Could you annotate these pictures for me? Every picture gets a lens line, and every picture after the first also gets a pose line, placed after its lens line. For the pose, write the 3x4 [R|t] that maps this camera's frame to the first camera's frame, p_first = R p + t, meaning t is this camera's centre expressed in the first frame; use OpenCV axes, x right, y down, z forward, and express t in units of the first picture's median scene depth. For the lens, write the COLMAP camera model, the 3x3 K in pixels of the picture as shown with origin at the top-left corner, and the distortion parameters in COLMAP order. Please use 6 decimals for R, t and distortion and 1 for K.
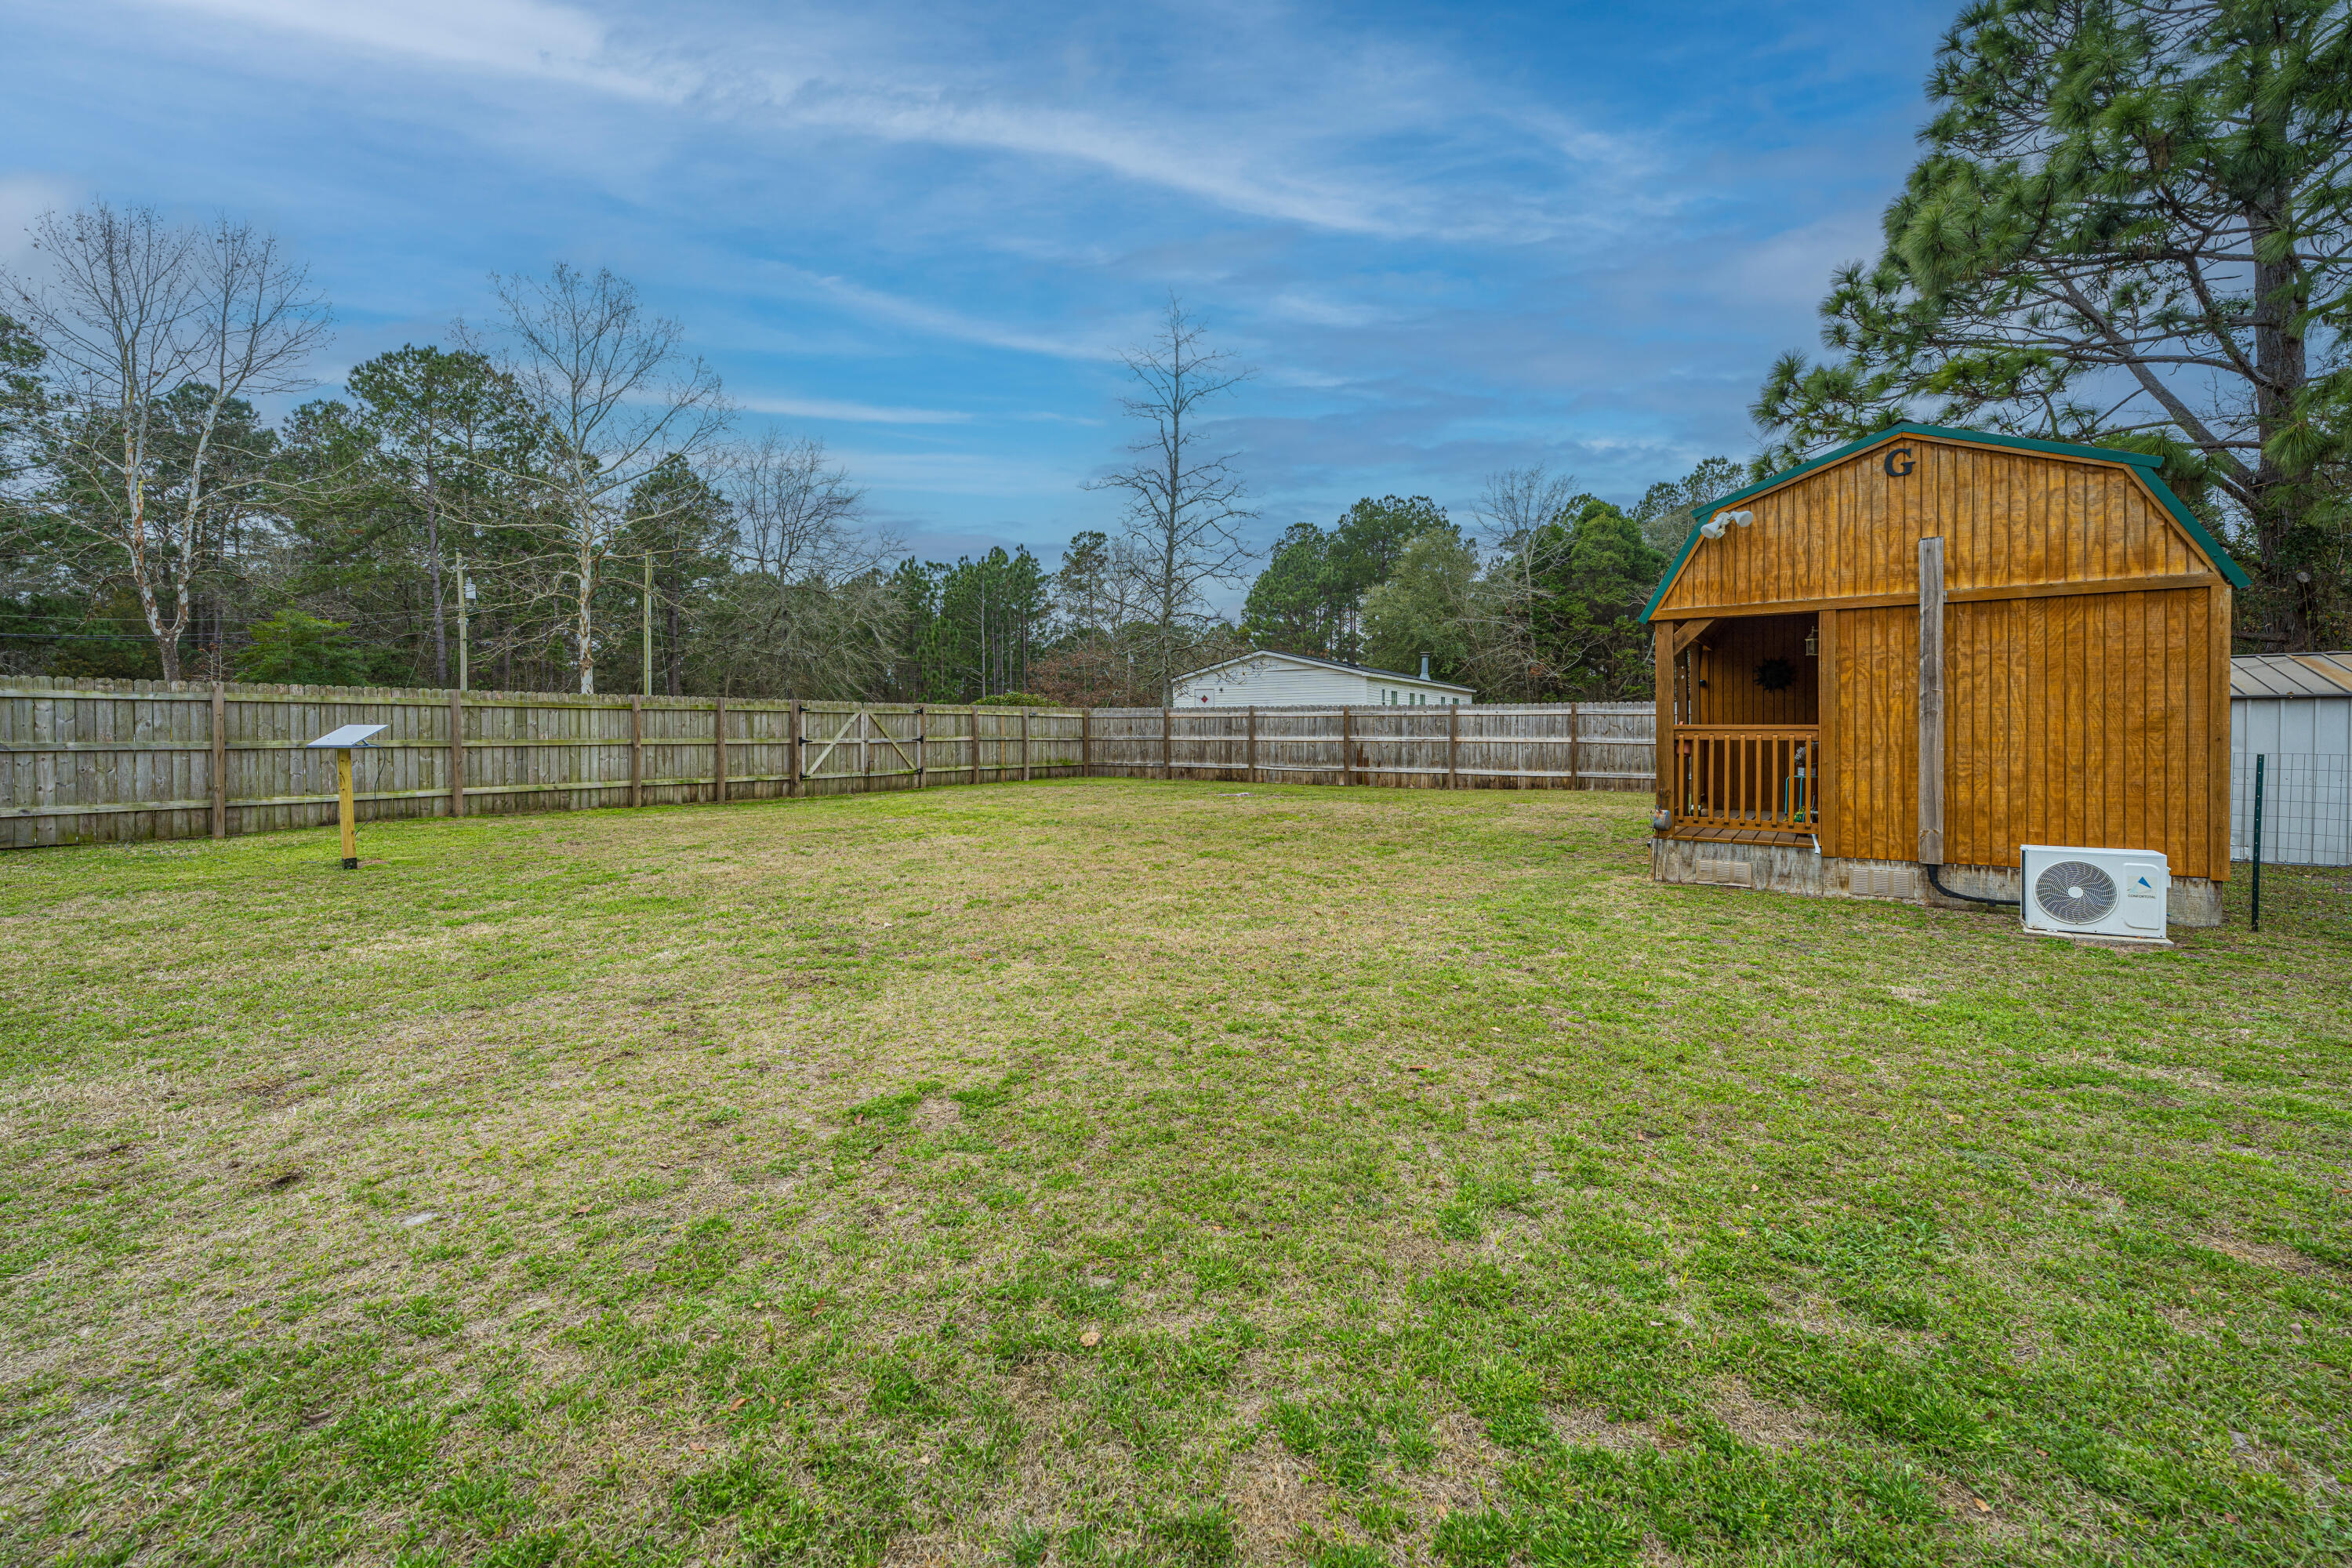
lens RADIAL K [[955.2, 0, 1178.8], [0, 955.2, 733.0], [0, 0, 1]] dist [0.001618, 0.000295]
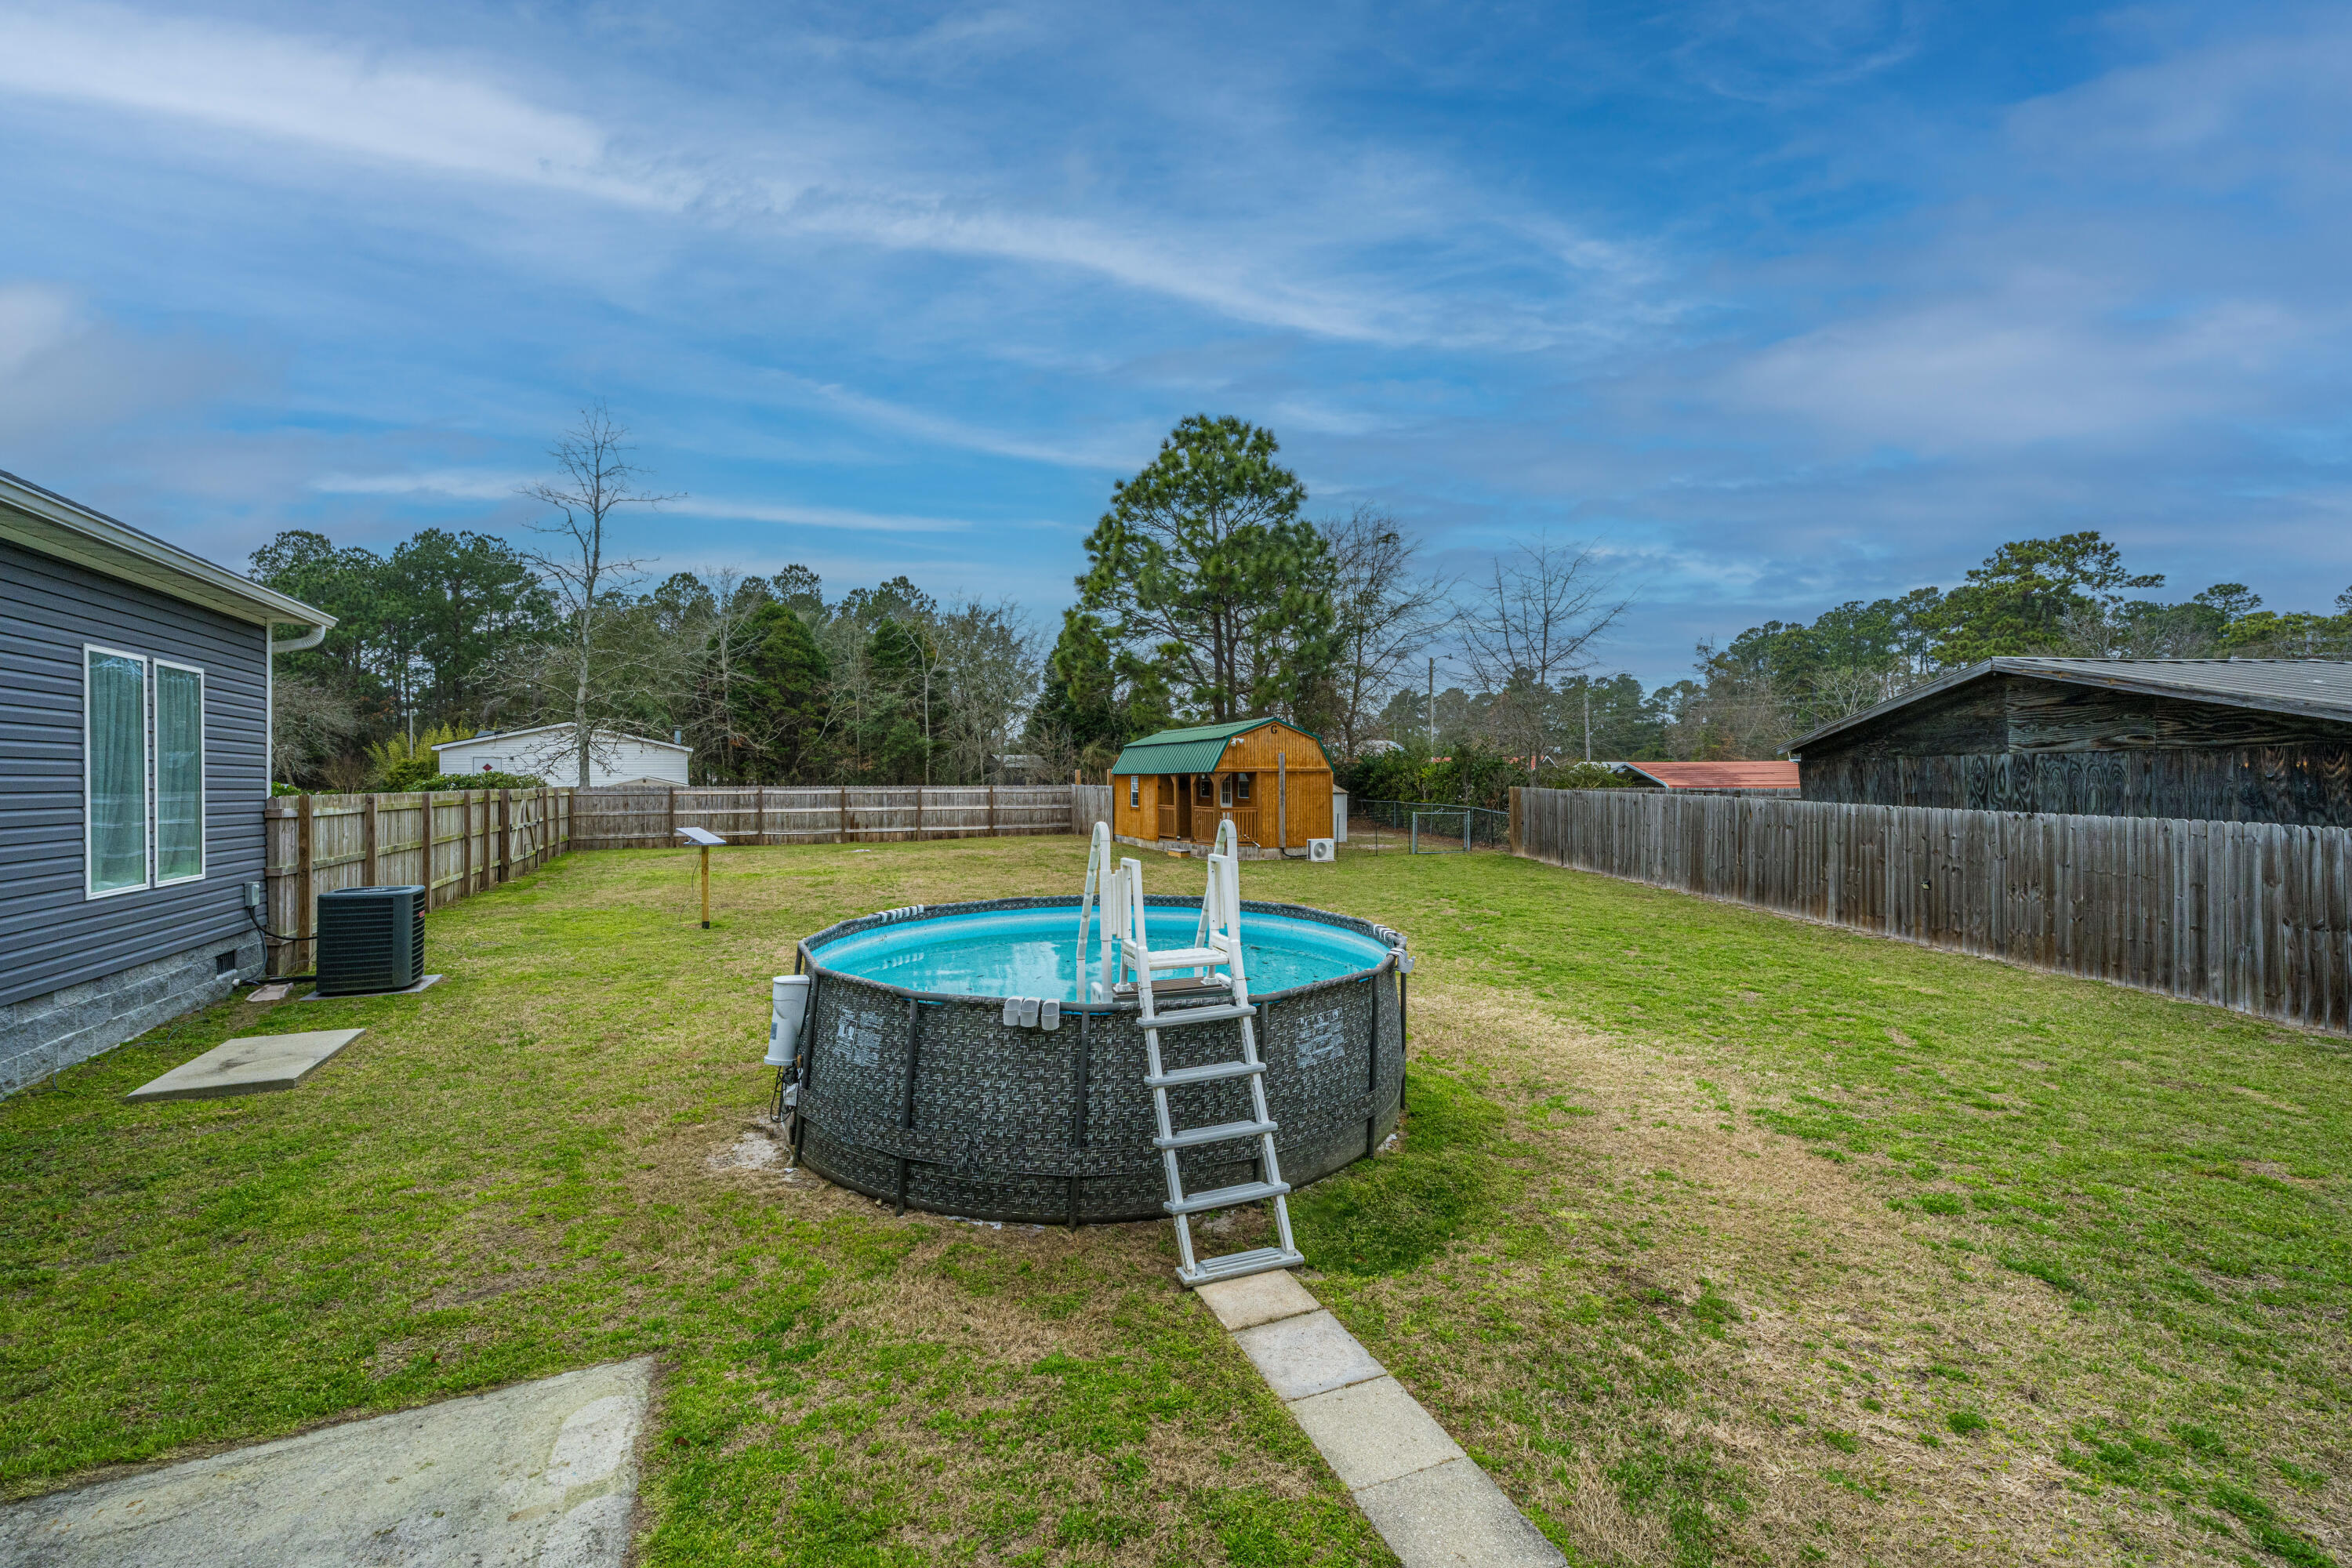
lens RADIAL K [[945.9, 0, 1179.3], [0, 945.9, 780.5], [0, 0, 1]] dist [-0.001641, 0.000183]
pose [[0.520390, -0.001696, 0.853927, -0.855128], [0.004479, 0.999990, -0.000744, -0.038076], [-0.853917, 0.004212, 0.520392, -0.169878]]
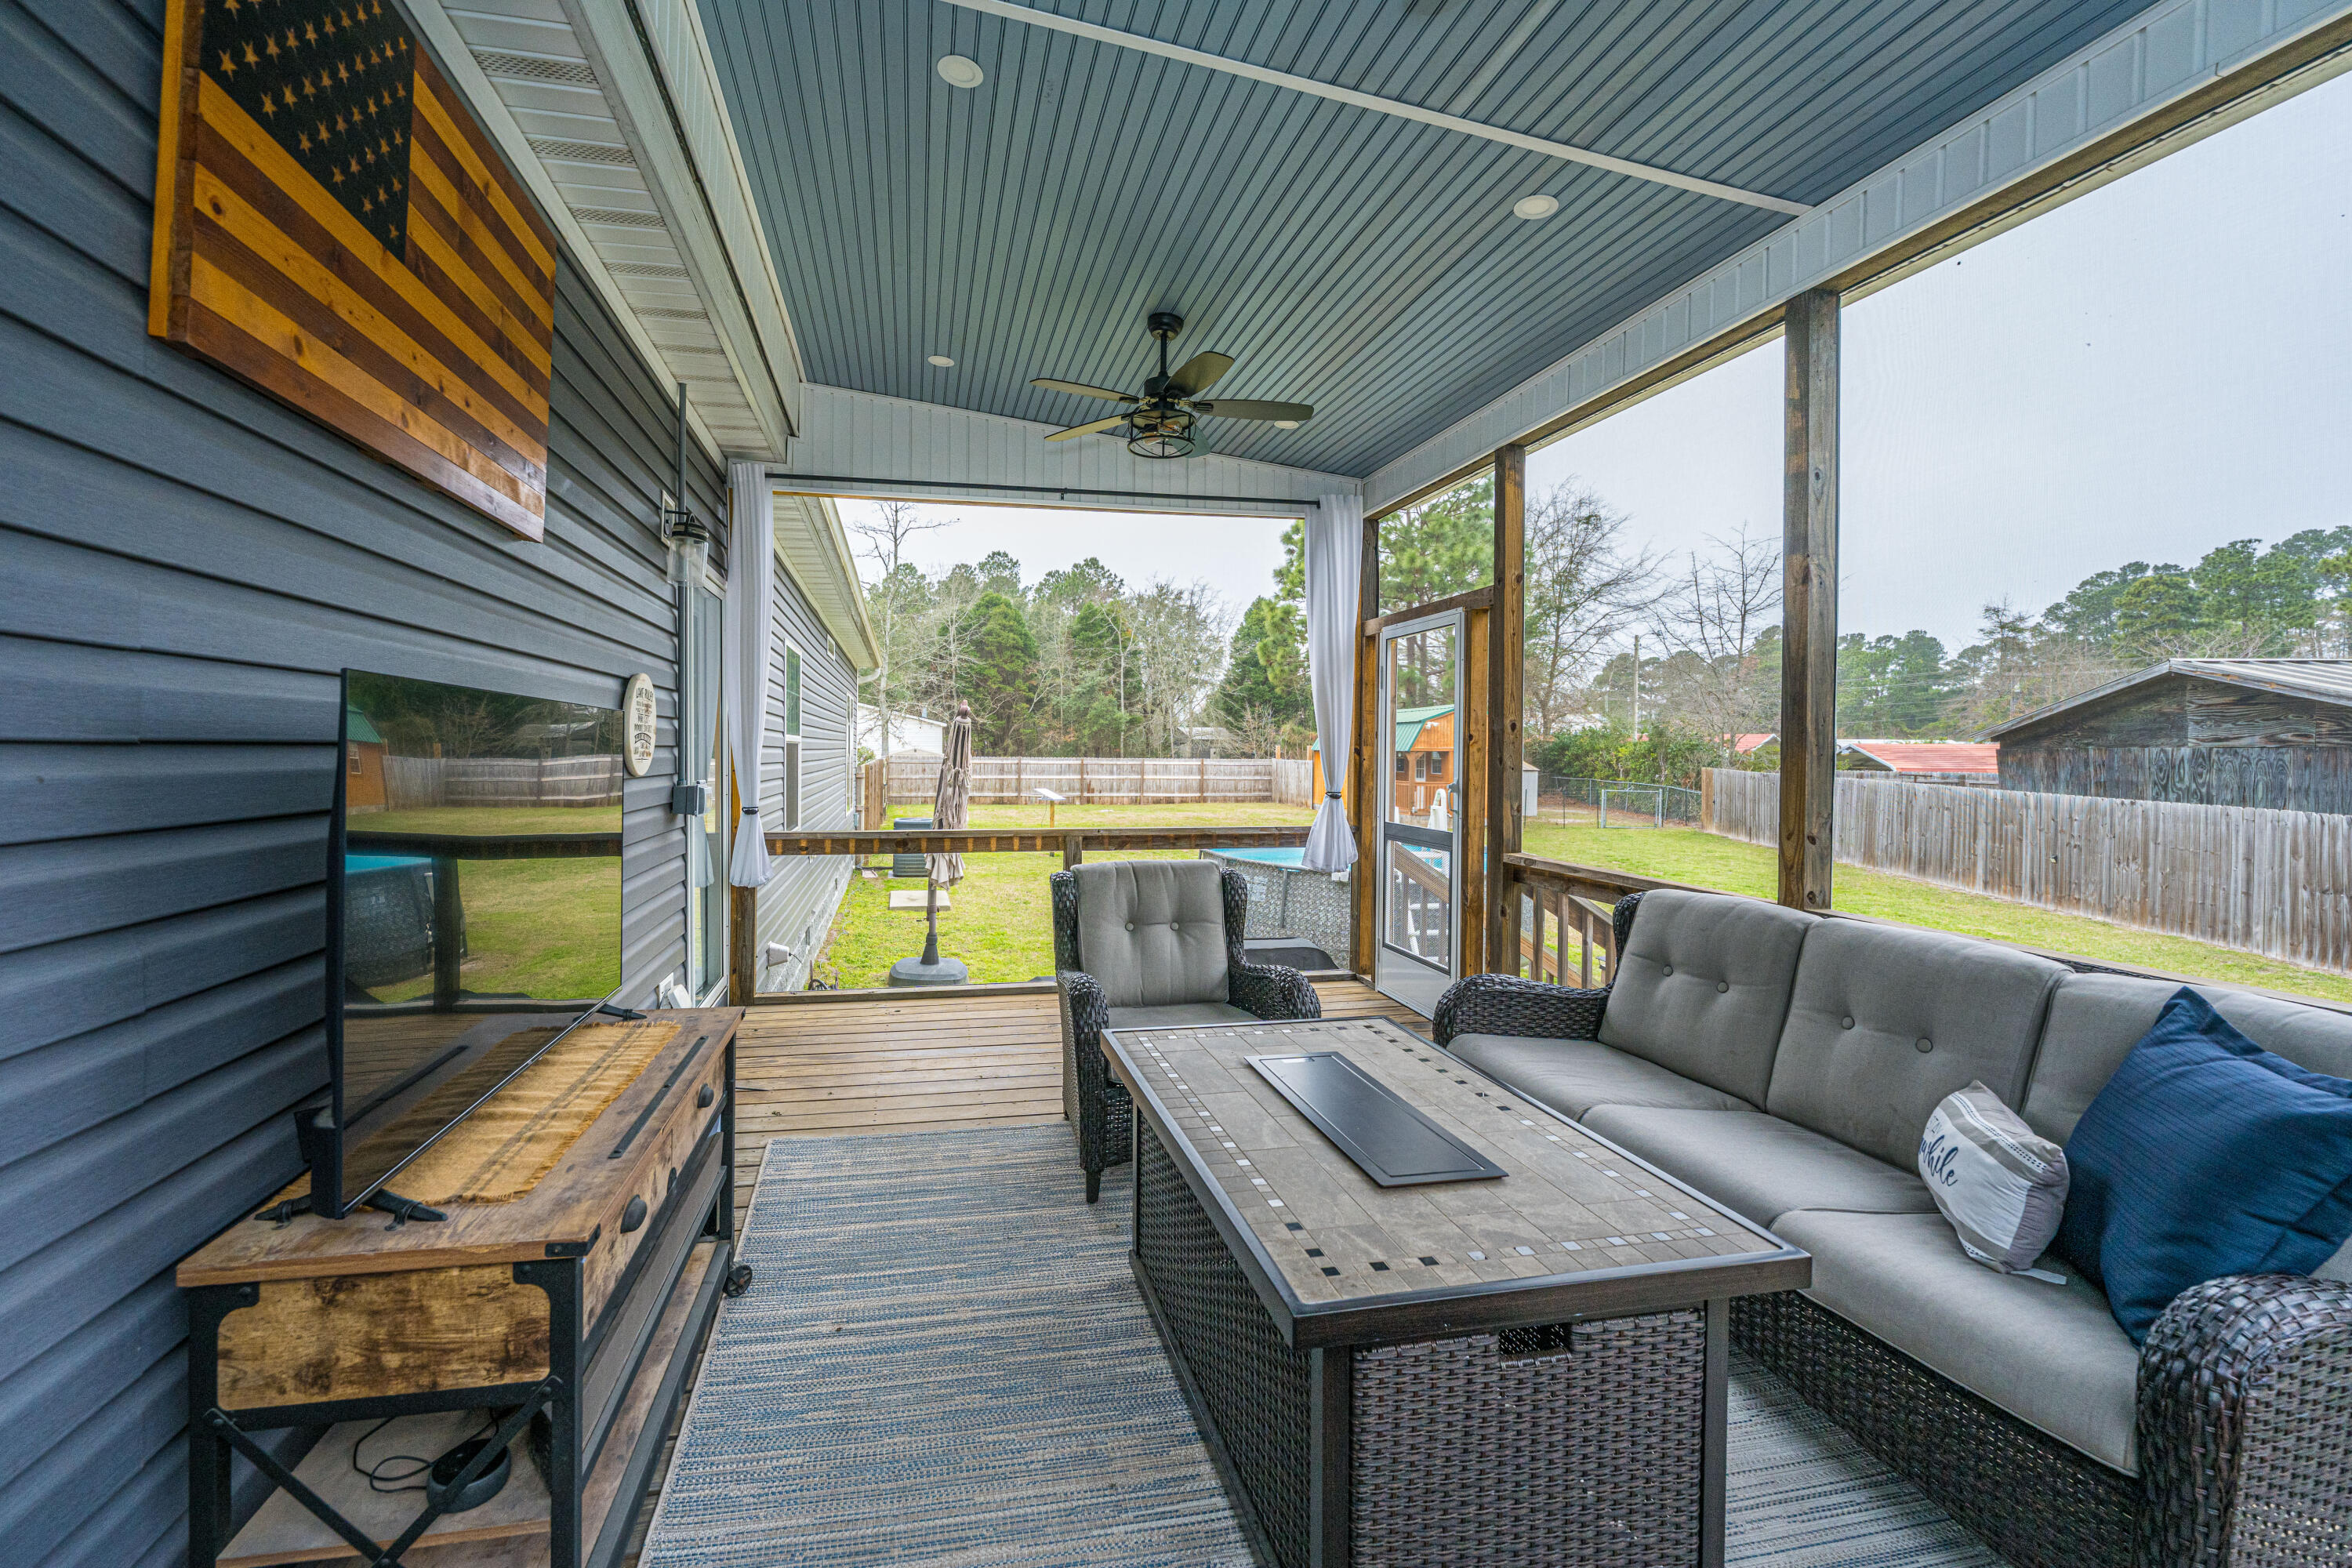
lens RADIAL K [[988.5, 0, 1070.6], [0, 988.5, 761.5], [0, 0, 1]] dist [-0.001571, -0.000256]
pose [[0.735419, -0.002559, 0.677608, -1.166714], [-0.007155, 0.999908, 0.011541, -0.047548], [-0.677575, -0.013336, 0.735333, -0.317467]]
